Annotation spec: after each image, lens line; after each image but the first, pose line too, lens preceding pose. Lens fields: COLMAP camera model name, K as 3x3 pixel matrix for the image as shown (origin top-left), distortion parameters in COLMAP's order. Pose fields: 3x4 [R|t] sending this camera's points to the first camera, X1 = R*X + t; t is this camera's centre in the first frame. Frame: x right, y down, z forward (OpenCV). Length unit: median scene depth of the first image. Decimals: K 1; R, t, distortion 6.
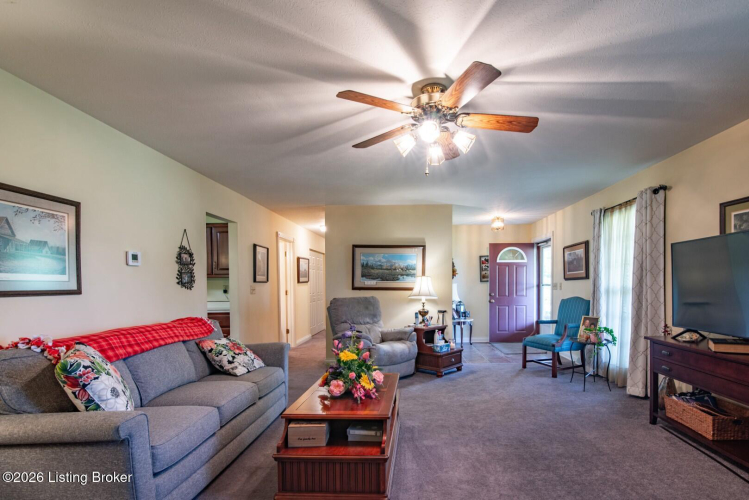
lens RADIAL K [[355.7, 0, 399.6], [0, 355.7, 291.6], [0, 0, 1]] dist [-0.015478, -0.000216]
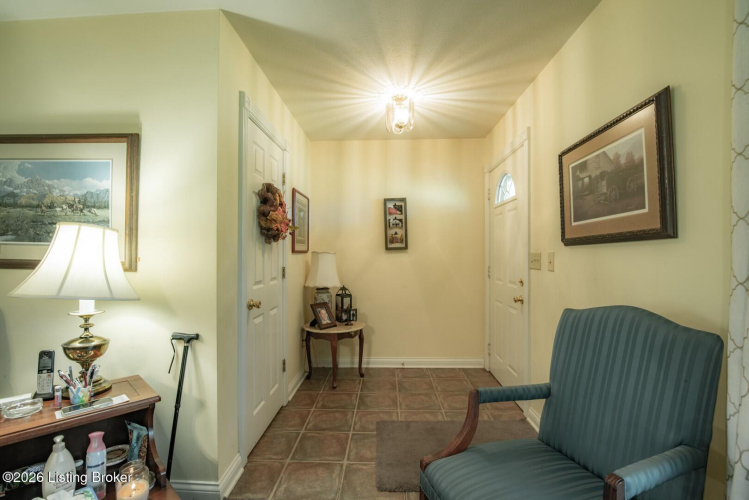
lens RADIAL K [[344.5, 0, 374.5], [0, 344.5, 250.0], [0, 0, 1]] dist [-0.016079, -0.000010]
pose [[0.999933, 0.009061, -0.007192, 0.414377], [-0.009302, 0.999376, -0.034086, -0.020014], [0.006879, 0.034151, 0.999393, 0.976497]]
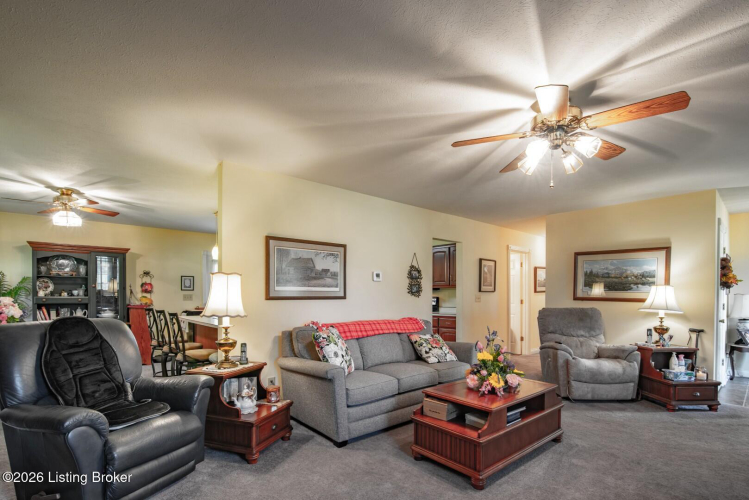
lens RADIAL K [[352.9, 0, 378.5], [0, 352.9, 297.3], [0, 0, 1]] dist [-0.018217, -0.000454]
pose [[0.679512, 0.014341, -0.733524, 0.286471], [-0.020836, 0.999783, 0.000245, -0.002775], [0.733369, 0.015117, 0.679663, -0.024696]]
